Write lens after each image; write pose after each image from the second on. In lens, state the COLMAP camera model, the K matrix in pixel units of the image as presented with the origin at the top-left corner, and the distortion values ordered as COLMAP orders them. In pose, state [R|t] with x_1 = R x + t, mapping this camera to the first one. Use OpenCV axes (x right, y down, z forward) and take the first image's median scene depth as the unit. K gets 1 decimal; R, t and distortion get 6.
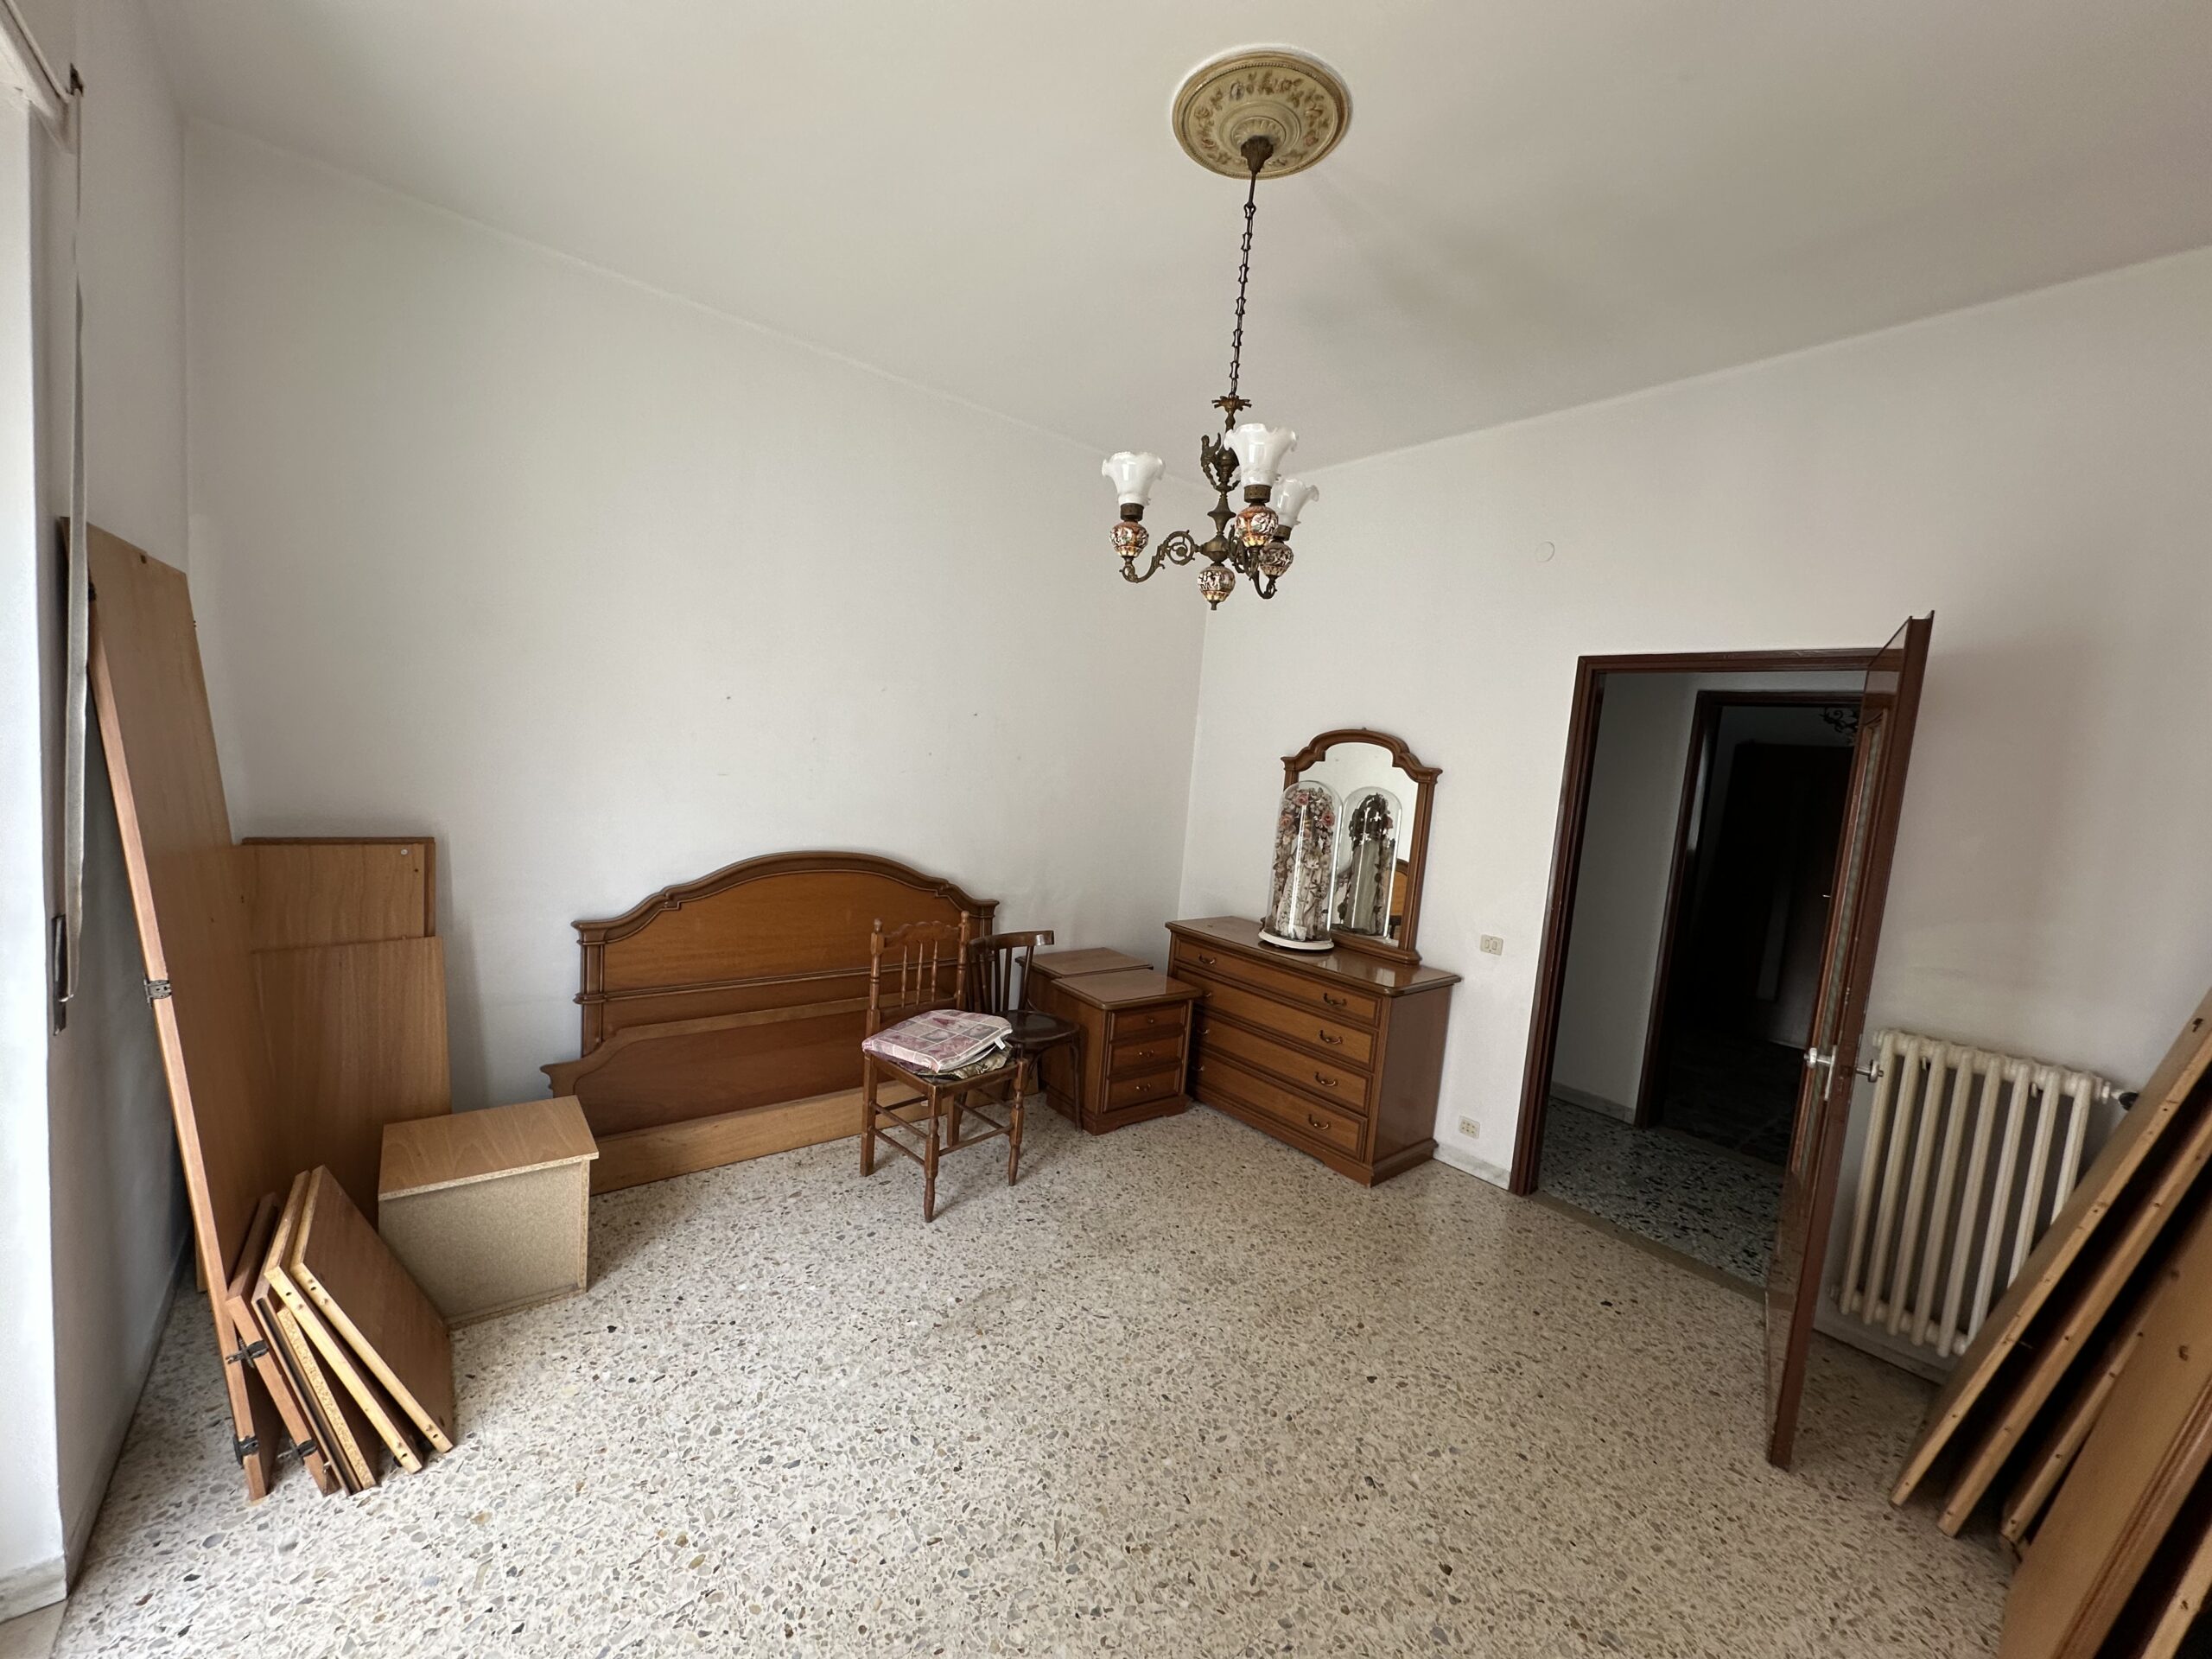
lens RADIAL K [[878.5, 0, 1116.6], [0, 878.5, 827.2], [0, 0, 1]] dist [-0.003206, 0.000724]
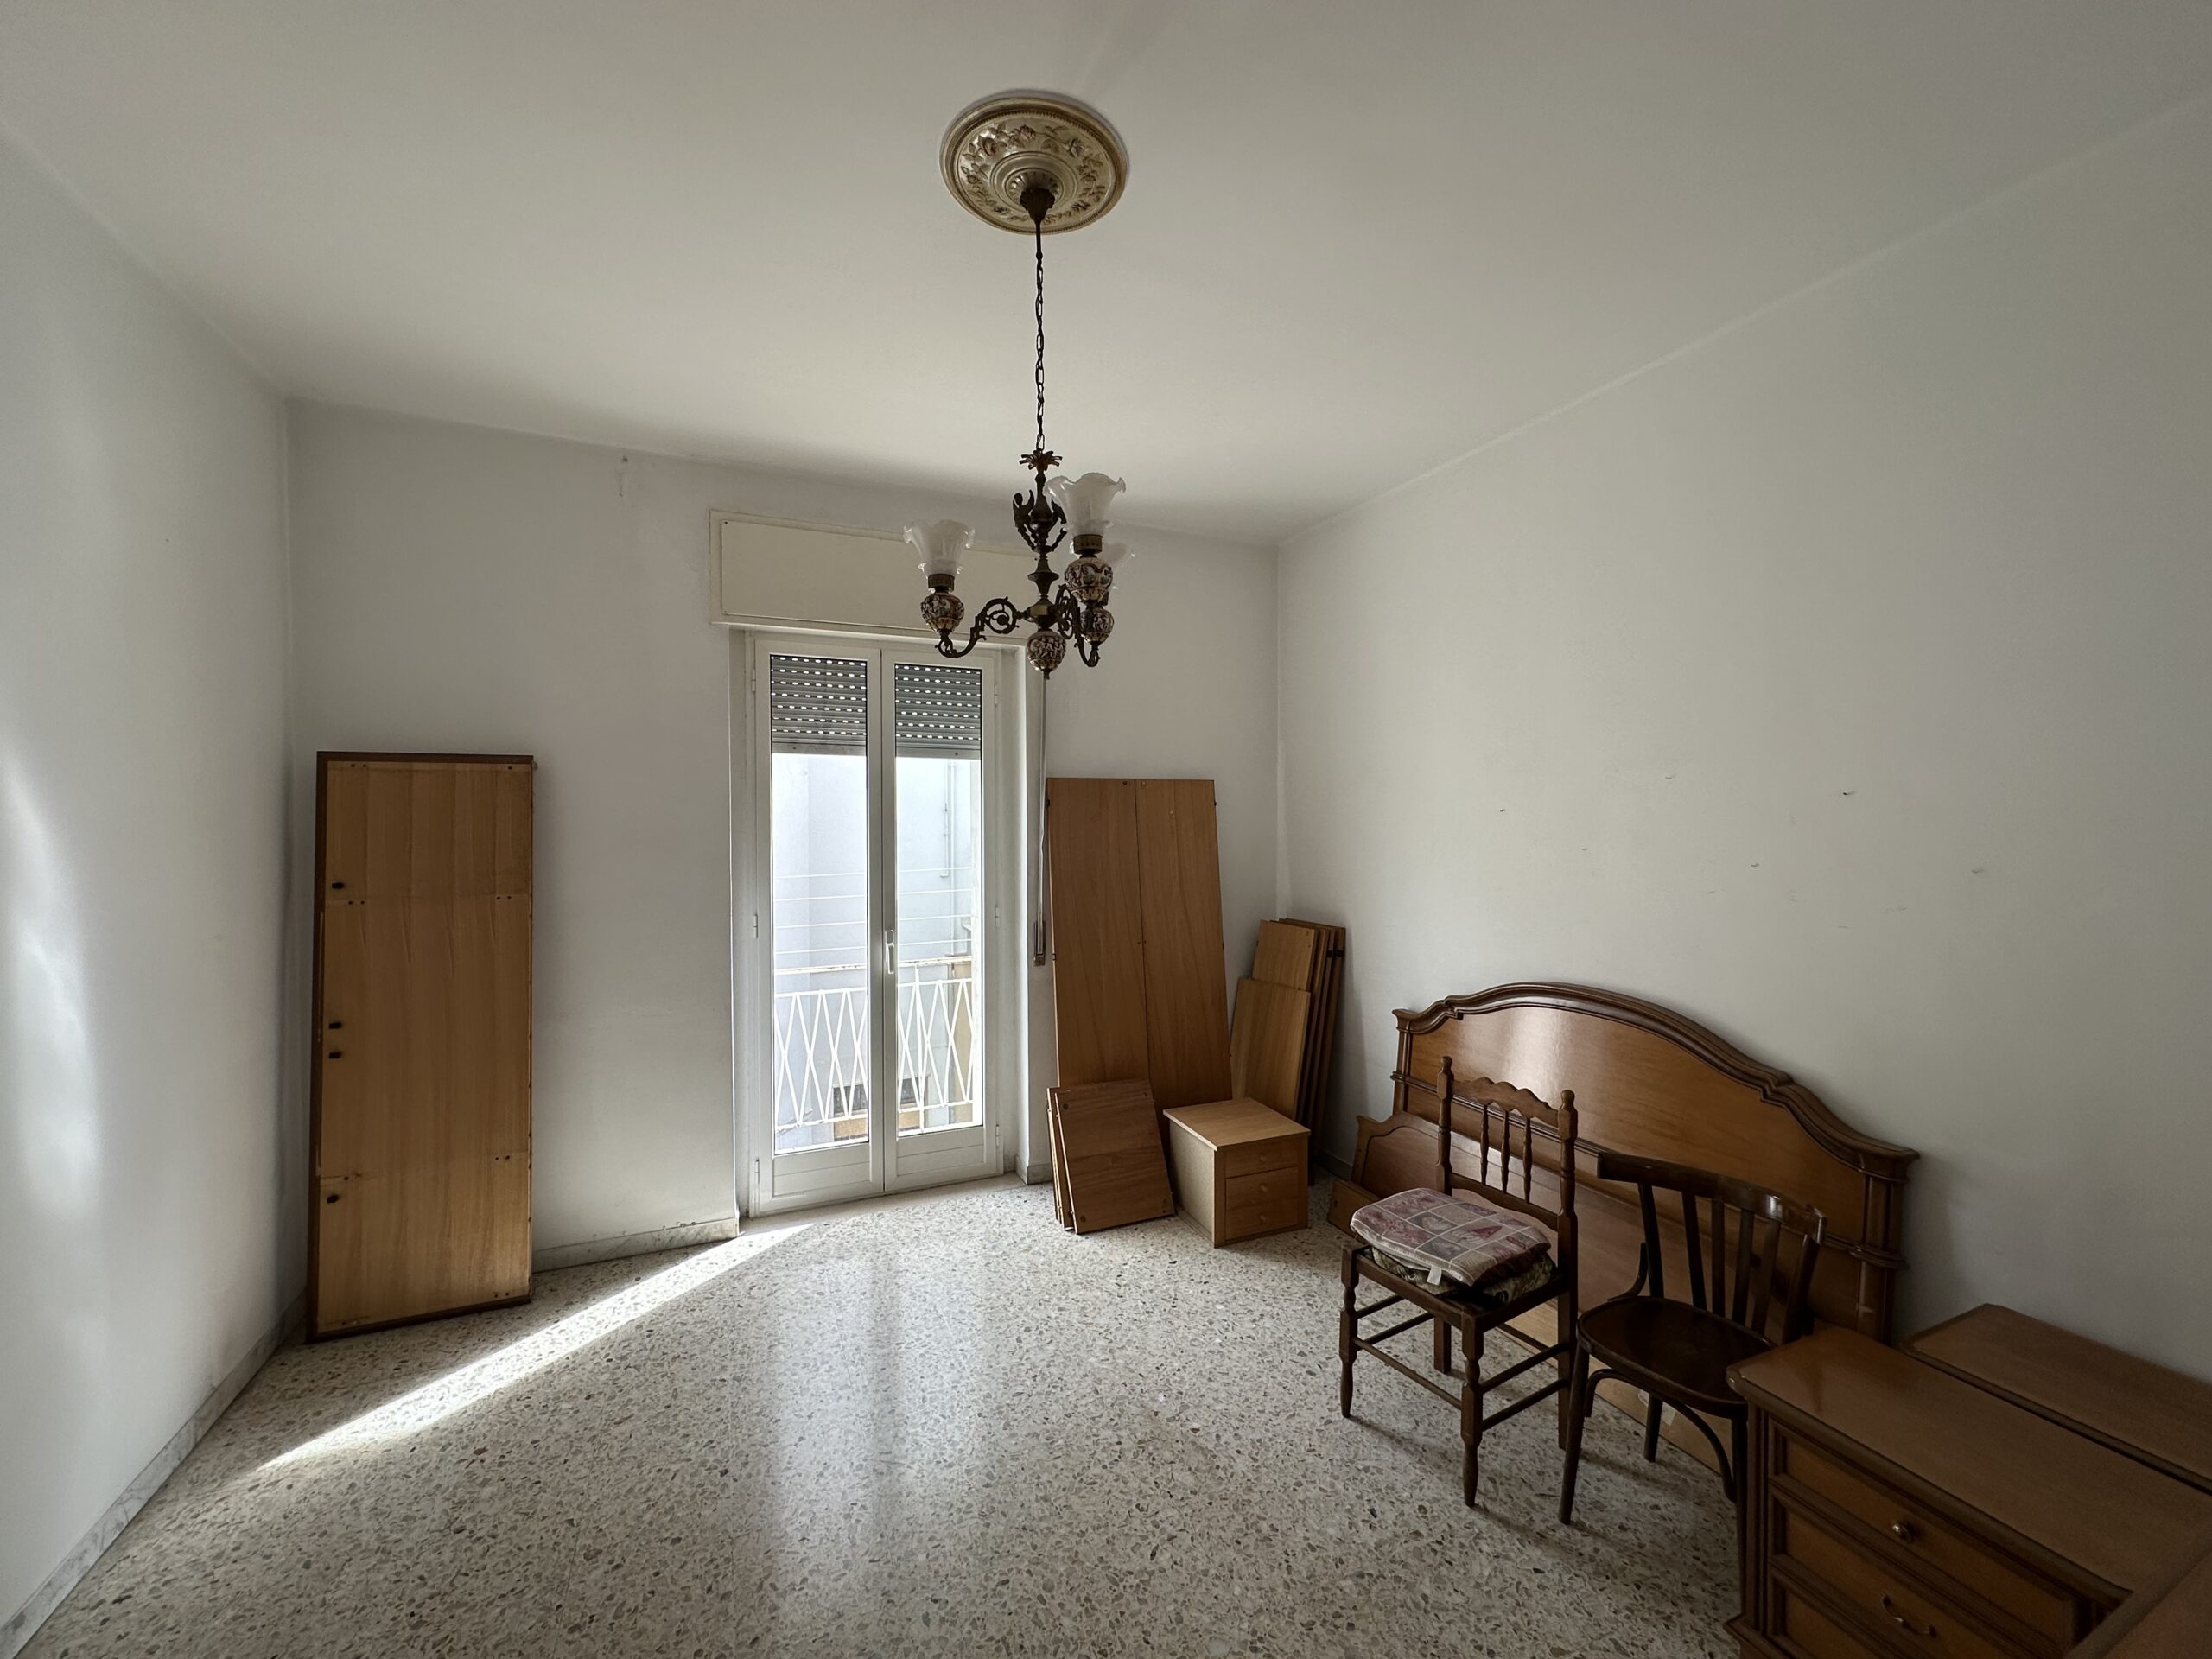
lens RADIAL K [[878.5, 0, 1106.8], [0, 878.5, 833.0], [0, 0, 1]] dist [-0.003206, 0.000724]
pose [[-0.273757, -0.063683, -0.959688, 0.968314], [-0.103315, 0.993979, -0.036487, -0.070040], [0.956234, 0.089162, -0.278688, 1.357750]]
